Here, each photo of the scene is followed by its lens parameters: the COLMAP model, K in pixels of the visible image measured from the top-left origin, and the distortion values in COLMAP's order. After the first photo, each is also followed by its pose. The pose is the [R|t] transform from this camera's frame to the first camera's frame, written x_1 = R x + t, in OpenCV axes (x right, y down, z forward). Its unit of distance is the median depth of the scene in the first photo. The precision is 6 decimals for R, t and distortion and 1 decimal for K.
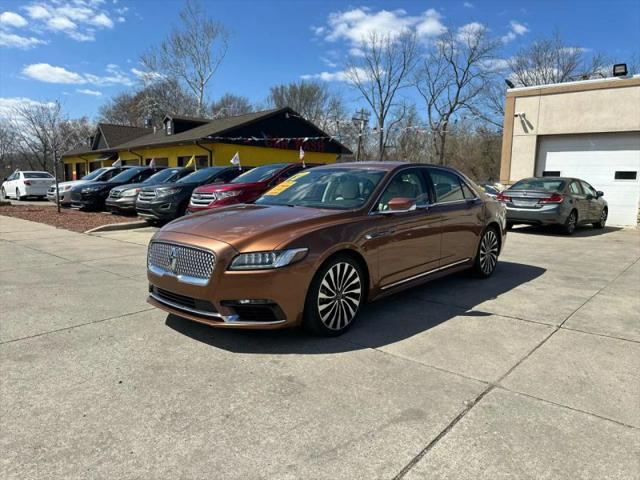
lens RADIAL K [[451.5, 0, 316.6], [0, 451.5, 241.8], [0, 0, 1]] dist [0.040967, -0.049565]
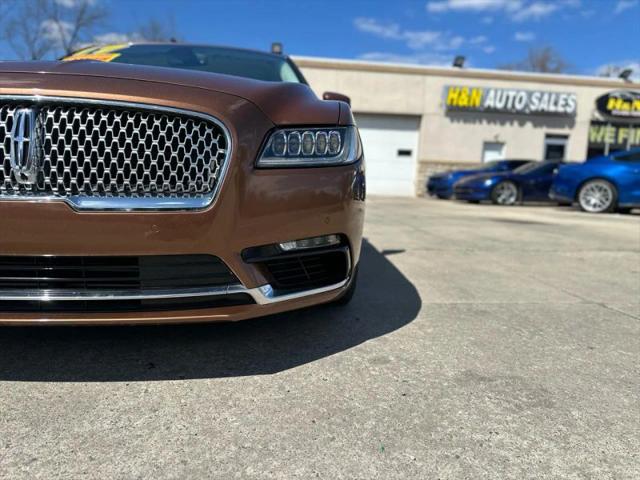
lens RADIAL K [[451.5, 0, 317.3], [0, 451.5, 244.6], [0, 0, 1]] dist [0.040967, -0.049565]
pose [[0.684824, -0.098782, 0.721982, -0.358362], [0.072508, 0.995090, 0.067373, 0.084855], [-0.725093, 0.006211, 0.688623, 0.558980]]
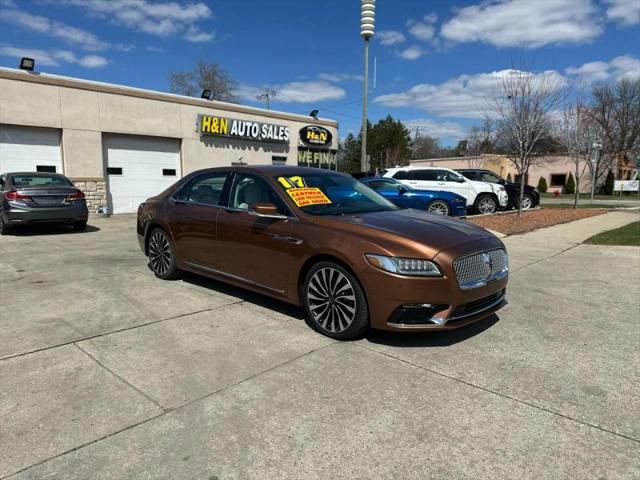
lens RADIAL K [[451.5, 0, 316.6], [0, 451.5, 252.4], [0, 0, 1]] dist [0.040967, -0.049565]
pose [[0.036902, -0.173817, 0.984086, -1.200341], [0.125825, 0.977728, 0.167975, -0.193595], [-0.991366, 0.117624, 0.057951, 1.163577]]
